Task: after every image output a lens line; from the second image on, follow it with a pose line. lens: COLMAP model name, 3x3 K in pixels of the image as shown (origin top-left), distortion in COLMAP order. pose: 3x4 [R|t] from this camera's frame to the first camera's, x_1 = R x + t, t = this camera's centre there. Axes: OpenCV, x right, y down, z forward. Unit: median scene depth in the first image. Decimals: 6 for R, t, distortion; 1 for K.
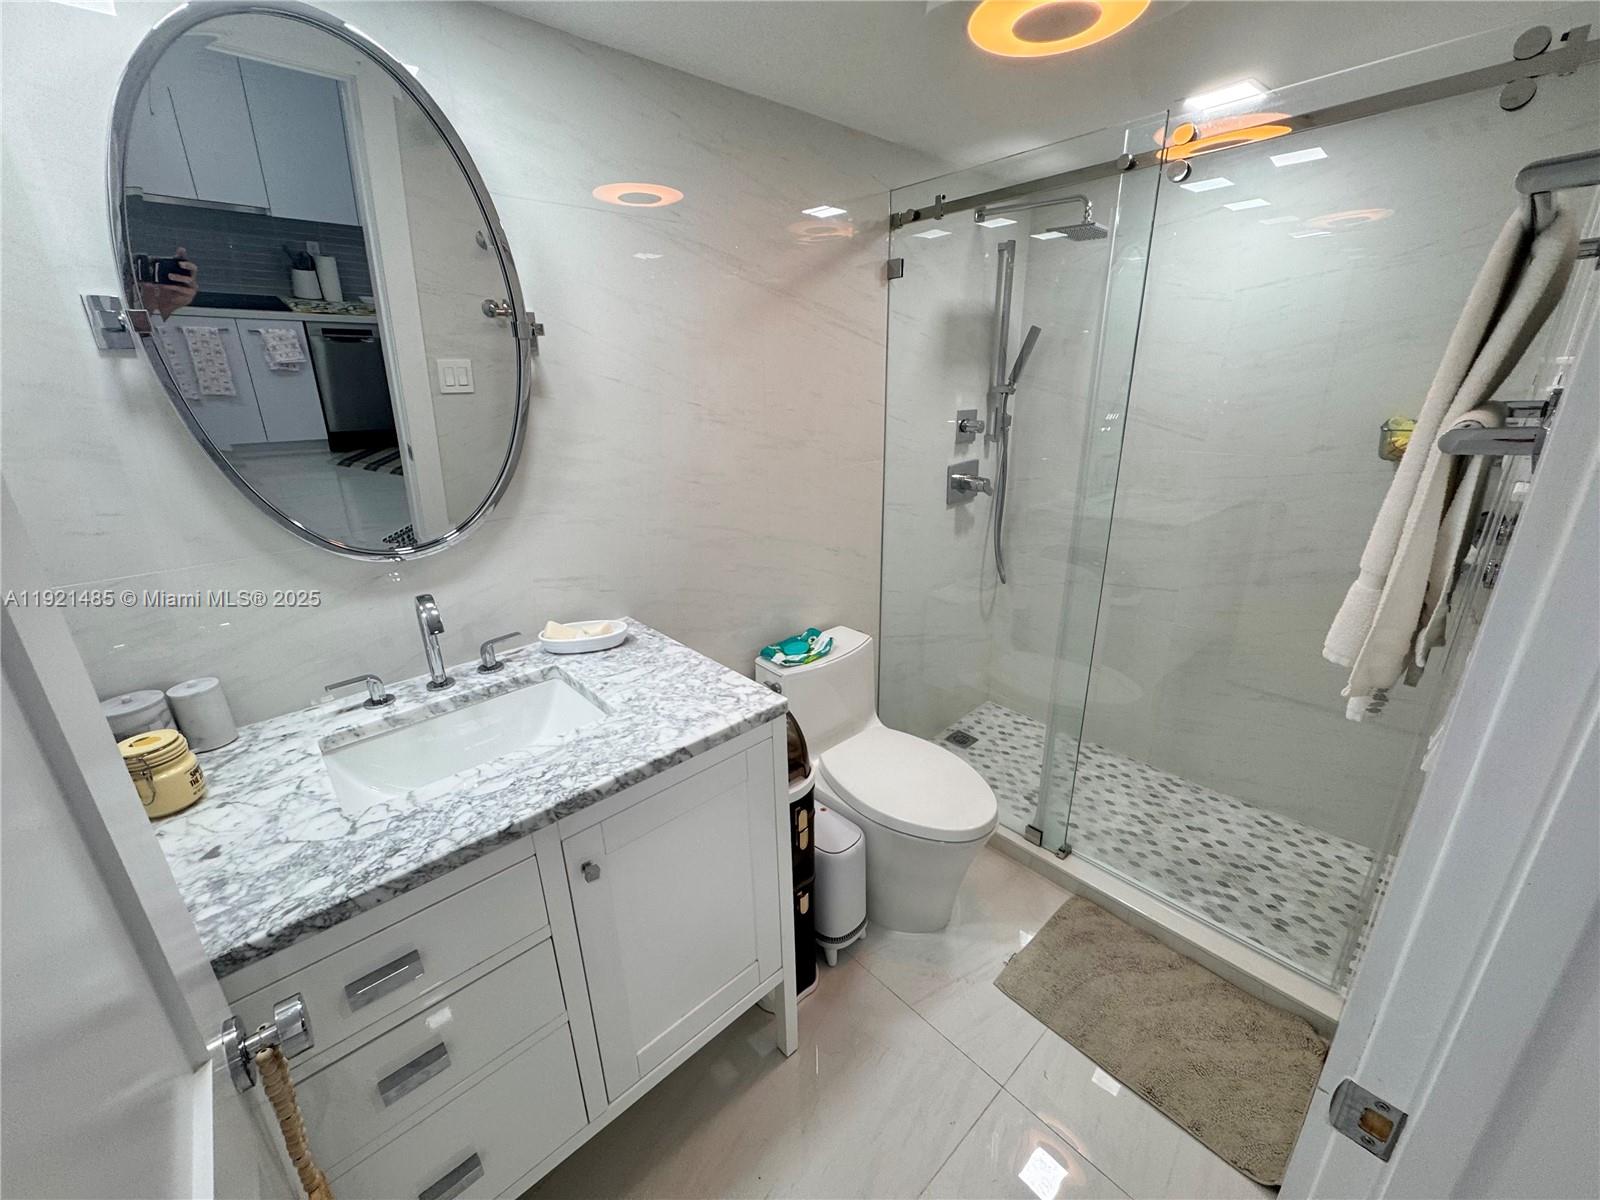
lens RADIAL K [[639.8, 0, 805.8], [0, 639.8, 594.1], [0, 0, 1]] dist [-0.003650, -0.000679]
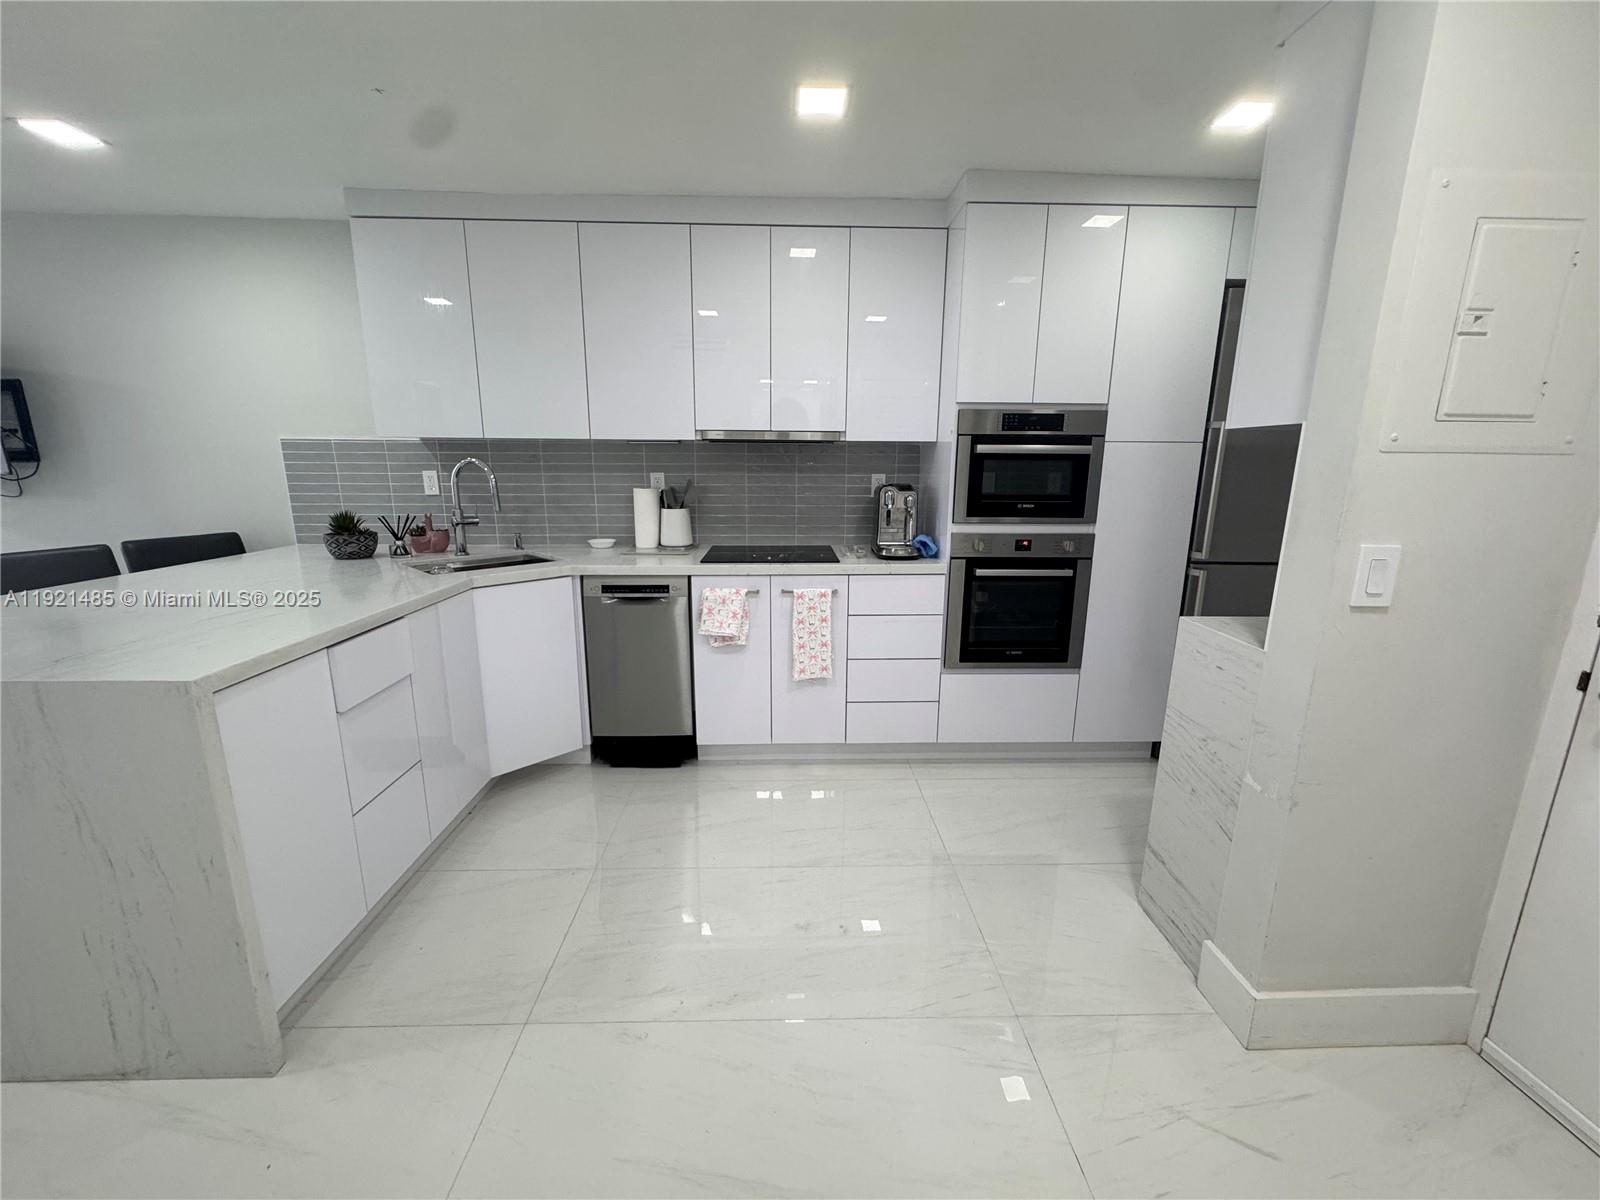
lens RADIAL K [[639.8, 0, 797.8], [0, 639.8, 600.5], [0, 0, 1]] dist [-0.003650, -0.000679]
pose [[0.668671, -0.151103, 0.728043, -1.429983], [0.237192, 0.971327, -0.016252, -0.384000], [-0.704712, 0.183553, 0.685339, 0.455608]]
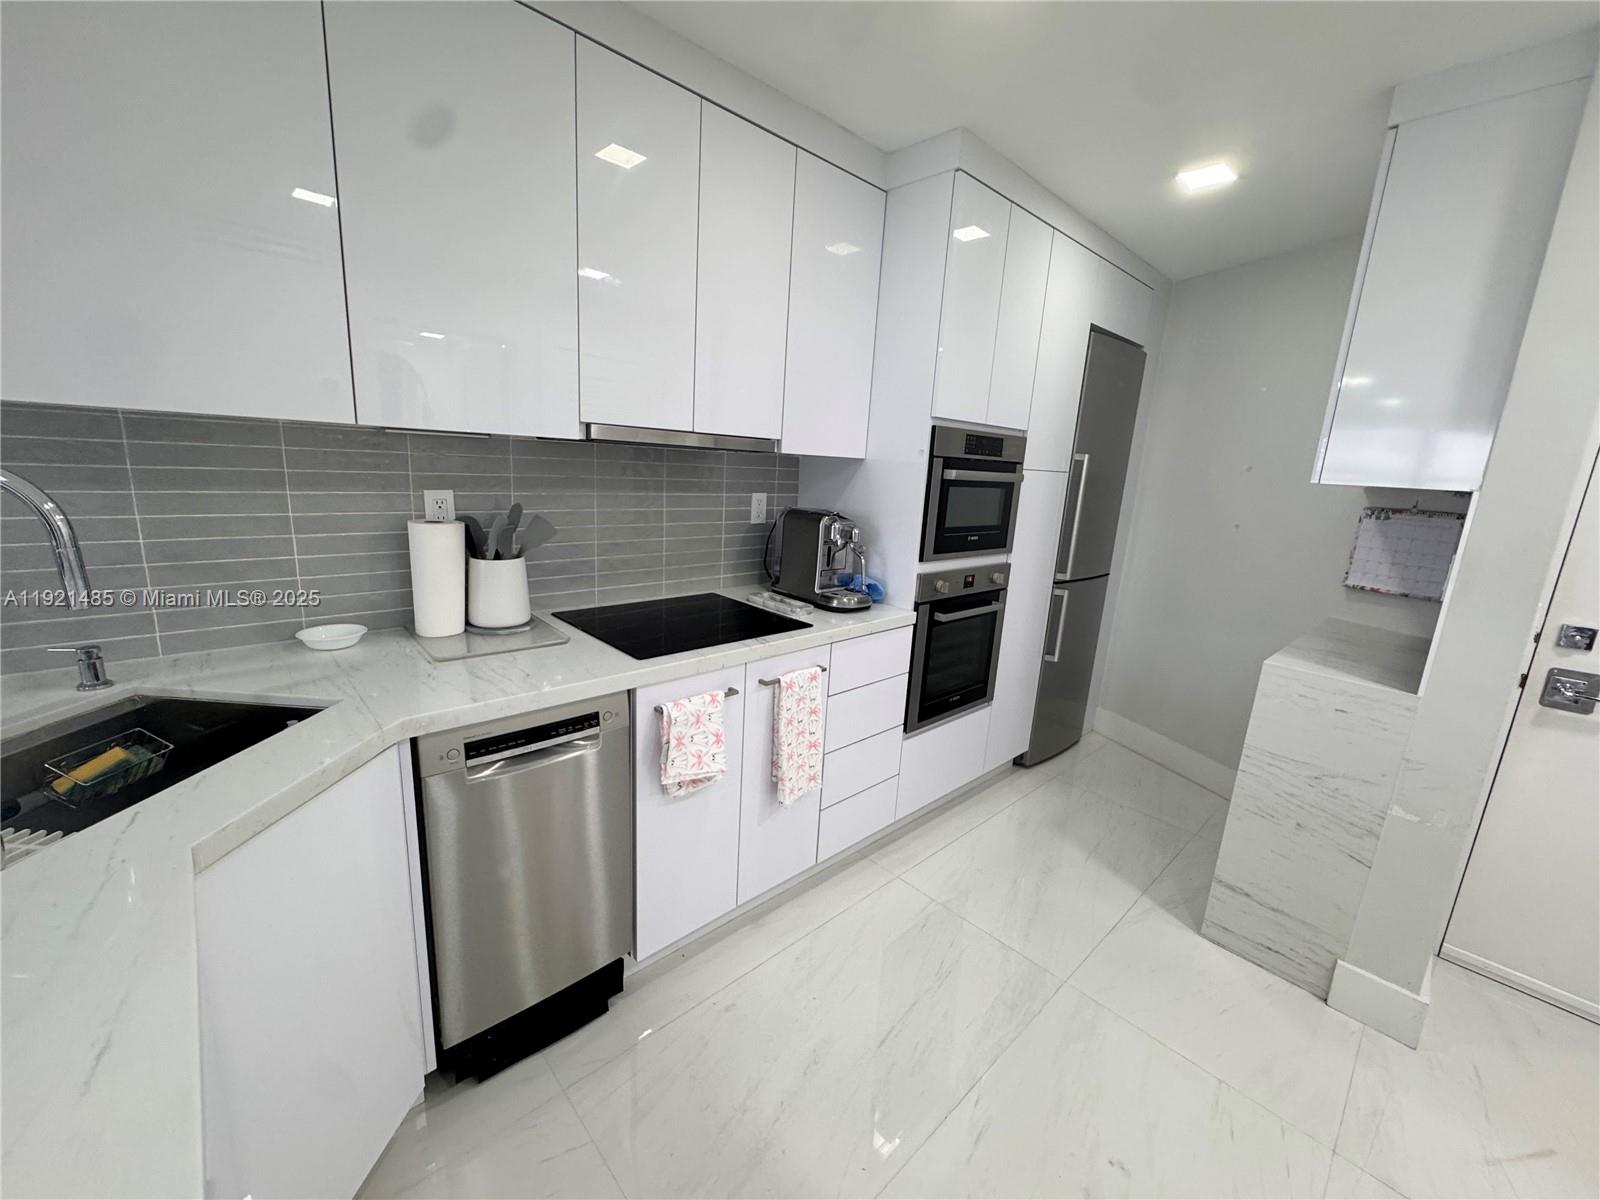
lens RADIAL K [[639.8, 0, 795.3], [0, 639.8, 594.8], [0, 0, 1]] dist [-0.003650, -0.000679]
pose [[0.007235, -0.202395, 0.979277, -1.362450], [0.275121, 0.941912, 0.192640, -0.563835], [-0.961382, 0.268026, 0.062498, 0.910410]]
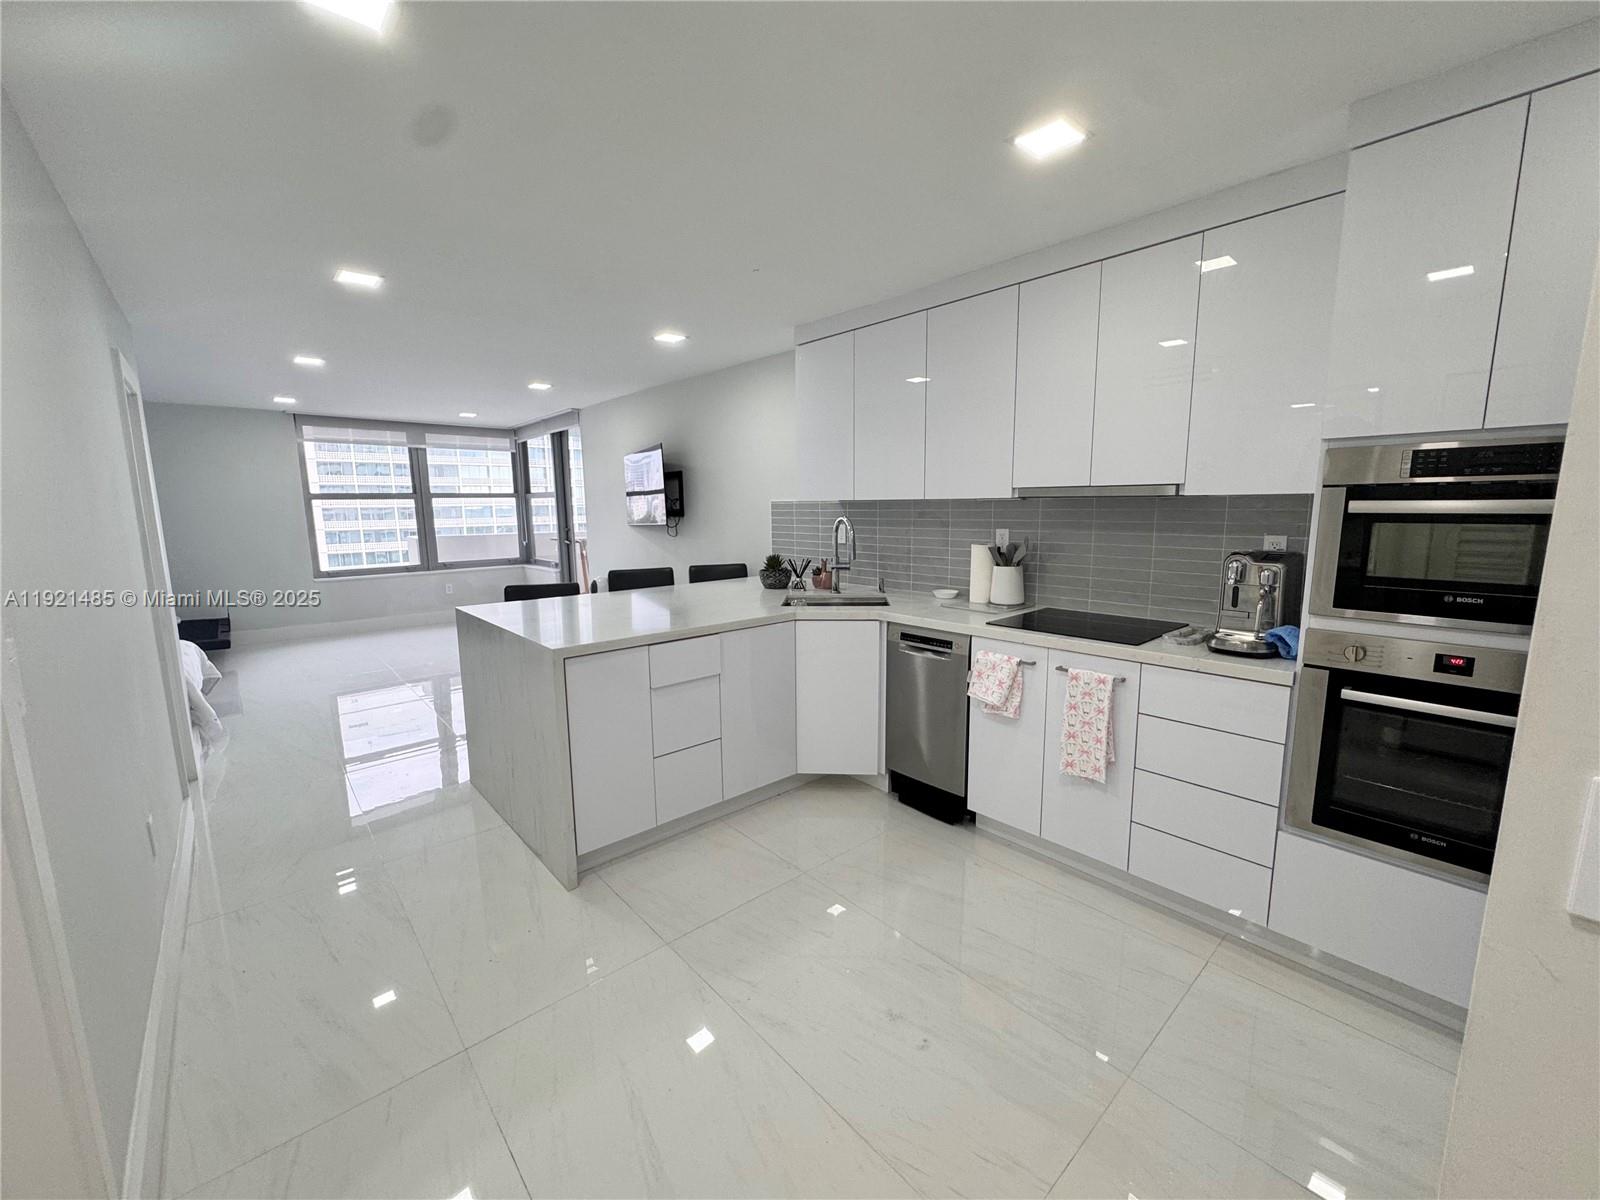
lens RADIAL K [[639.8, 0, 794.2], [0, 639.8, 599.0], [0, 0, 1]] dist [-0.003650, -0.000679]
pose [[0.999207, -0.003526, -0.039660, -1.138477], [-0.003895, 0.982640, -0.185480, -0.357268], [0.039626, 0.185487, 0.981847, 0.307735]]
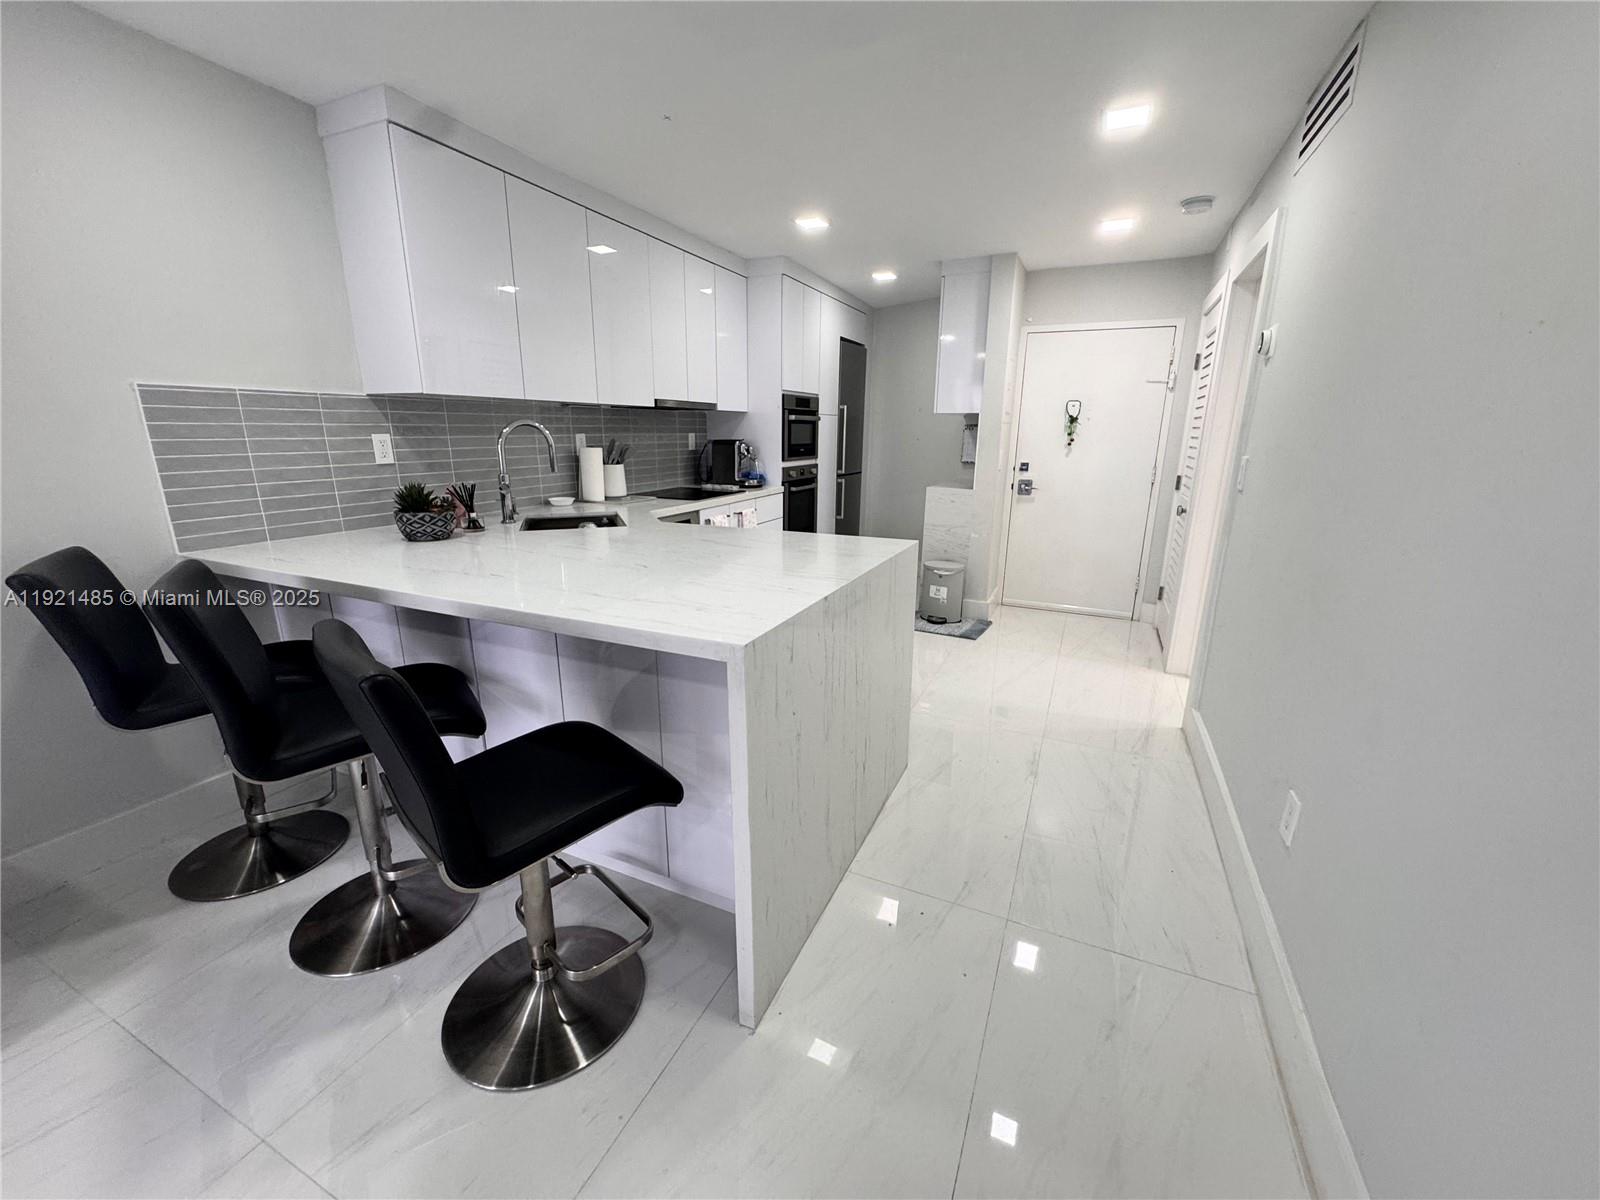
lens RADIAL K [[639.8, 0, 800.6], [0, 639.8, 603.0], [0, 0, 1]] dist [-0.003650, -0.000679]
pose [[-0.376623, -0.244957, 0.893393, -1.969044], [0.297574, 0.881303, 0.367089, -0.649535], [-0.877271, 0.404105, -0.259027, 1.236884]]
